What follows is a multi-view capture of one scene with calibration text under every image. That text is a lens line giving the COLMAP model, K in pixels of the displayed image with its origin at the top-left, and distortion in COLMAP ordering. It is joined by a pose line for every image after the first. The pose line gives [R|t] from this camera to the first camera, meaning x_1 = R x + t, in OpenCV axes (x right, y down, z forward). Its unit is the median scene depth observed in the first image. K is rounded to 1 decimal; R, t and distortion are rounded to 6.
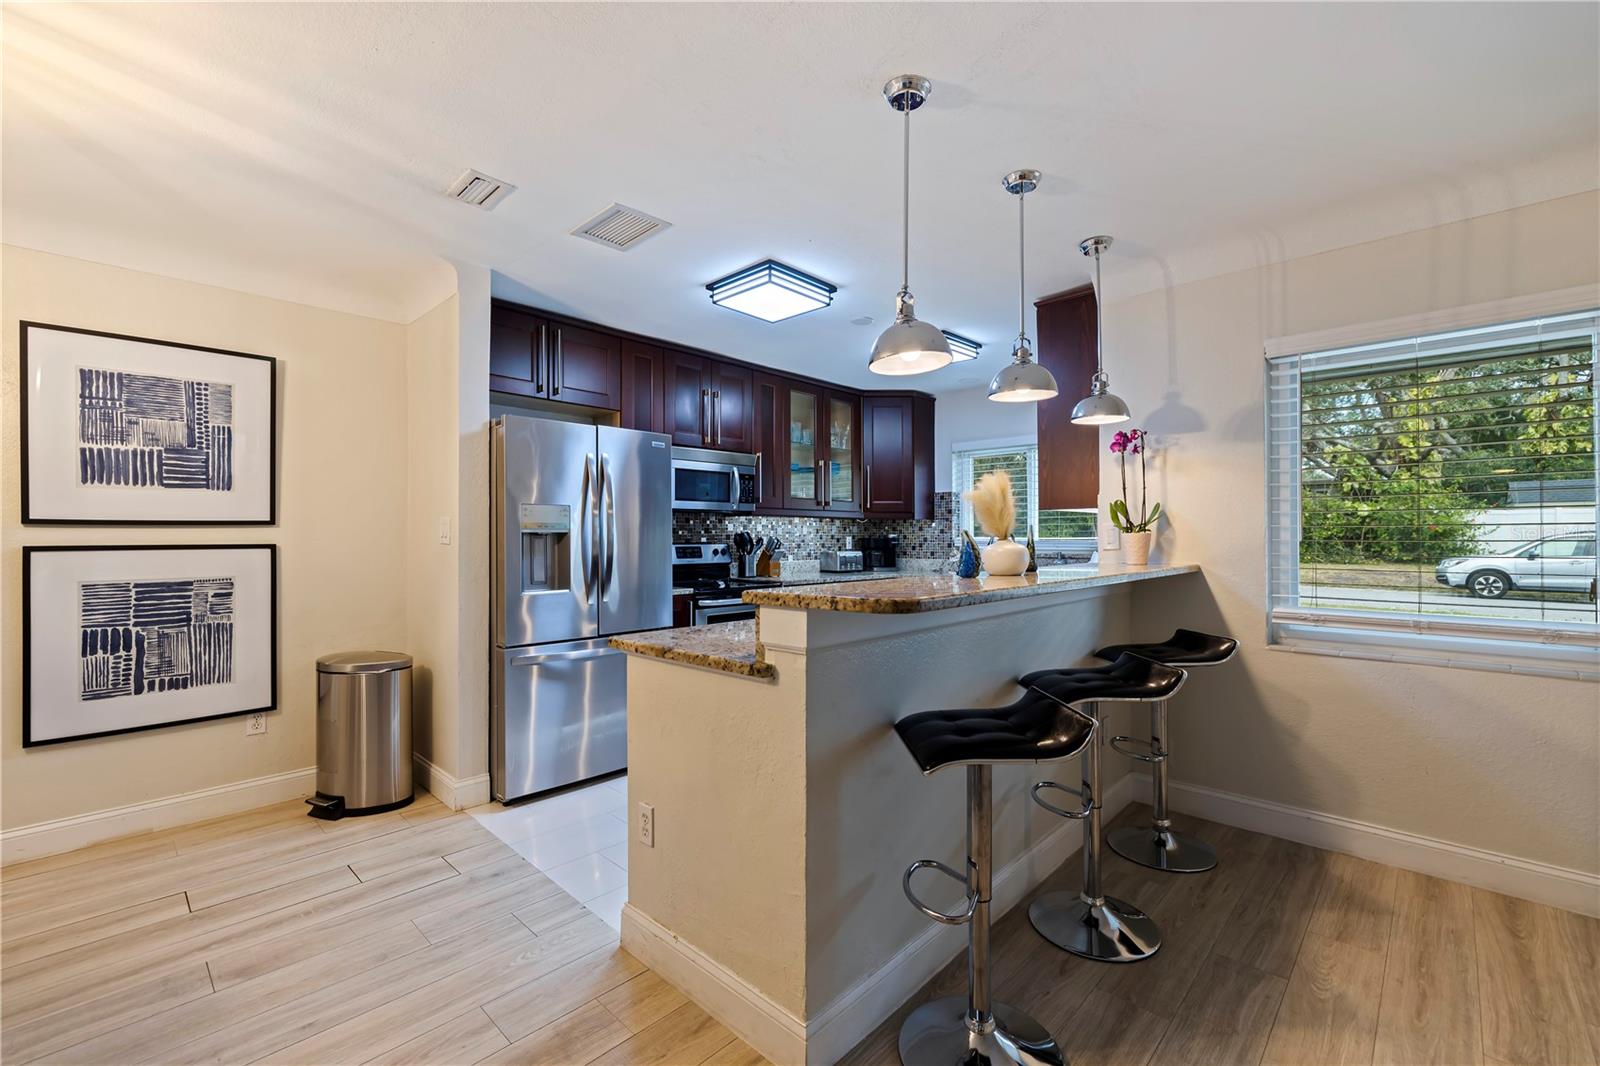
lens RADIAL K [[684.1, 0, 797.9], [0, 684.1, 532.7], [0, 0, 1]] dist [-0.000271, -0.000148]
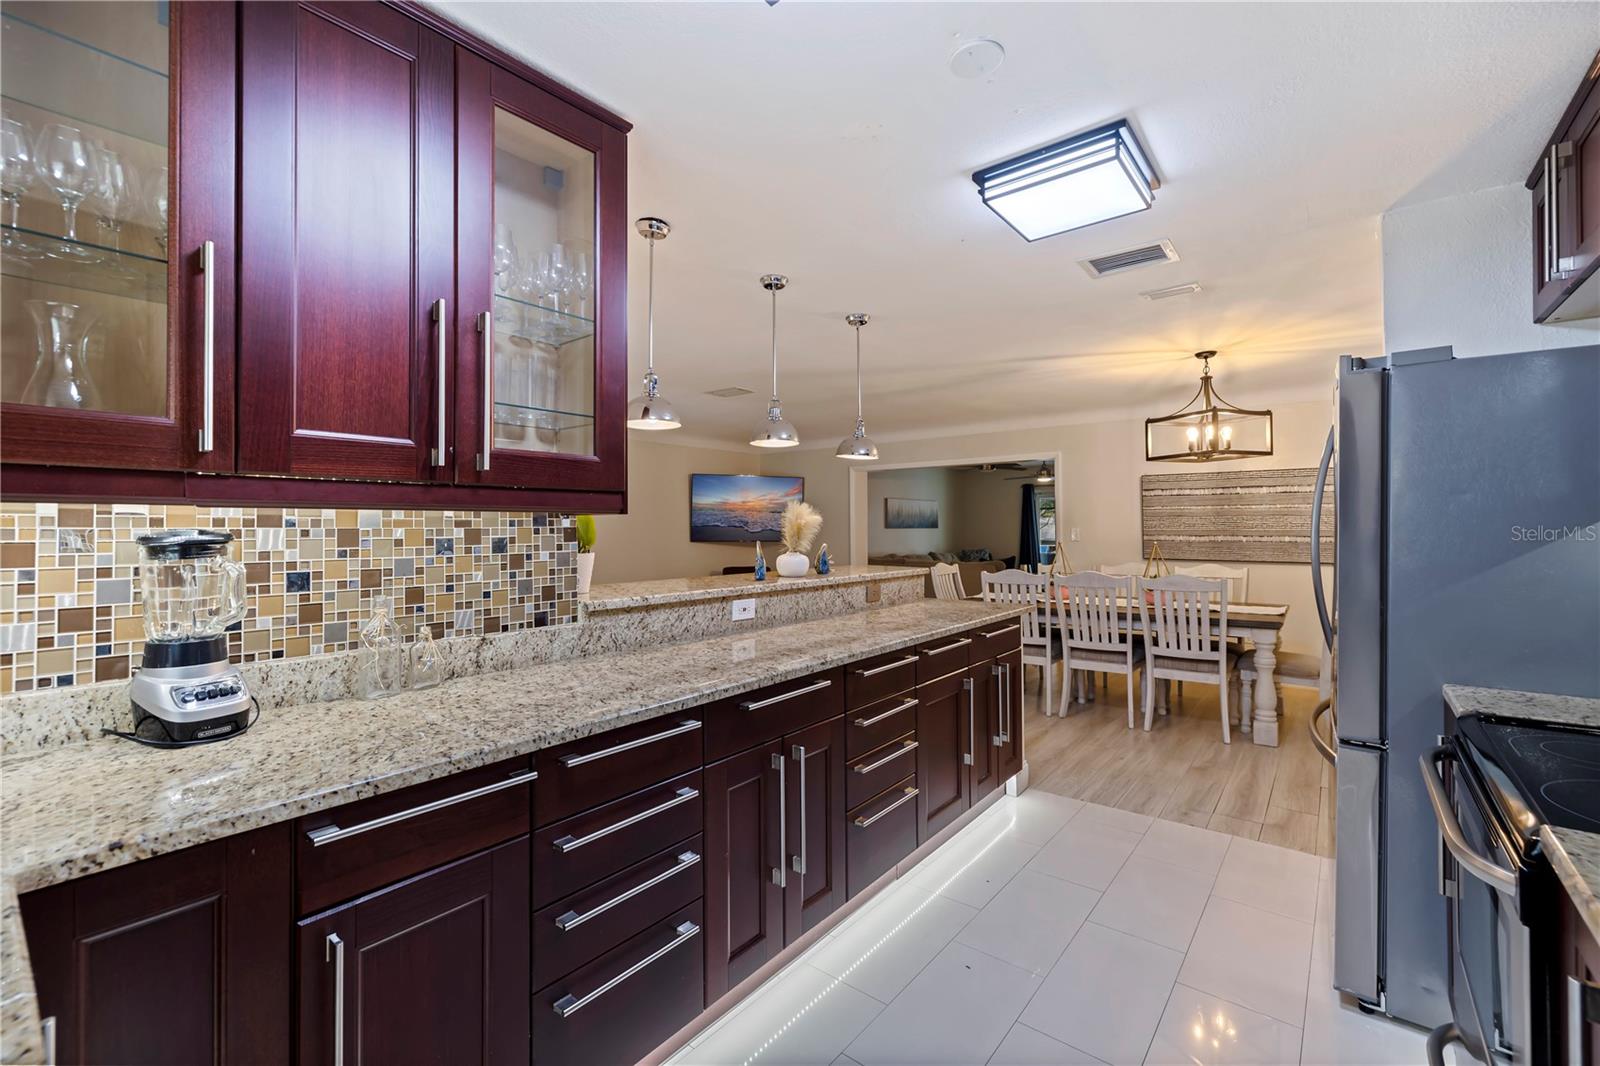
lens RADIAL K [[684.1, 0, 790.3], [0, 684.1, 524.4], [0, 0, 1]] dist [-0.000271, -0.000148]
pose [[-0.997085, -0.000119, -0.076296, 0.494649], [0.000725, 0.999939, -0.011040, -0.028524], [0.076293, -0.011063, -0.997024, 2.841641]]
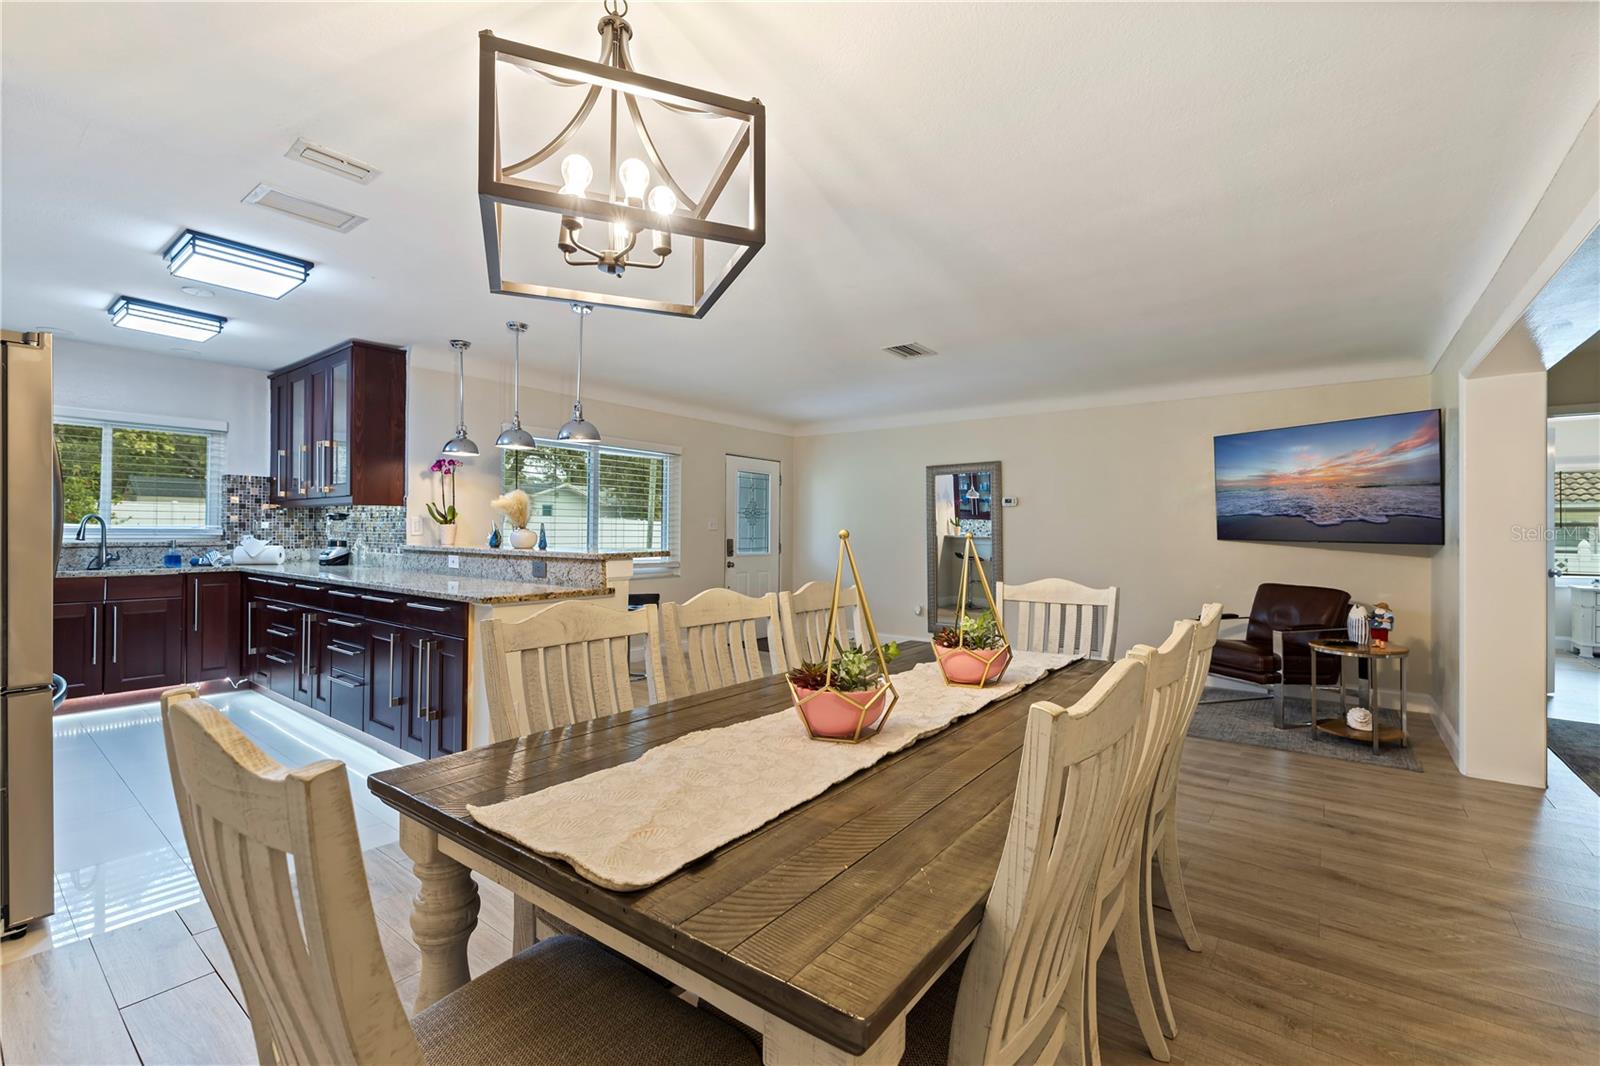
lens RADIAL K [[684.1, 0, 793.0], [0, 684.1, 527.7], [0, 0, 1]] dist [-0.000271, -0.000148]
pose [[-0.105180, 0.001488, 0.994452, -1.844717], [-0.011492, 0.999930, -0.002712, 0.010994], [-0.994387, -0.011713, -0.105155, 0.583499]]
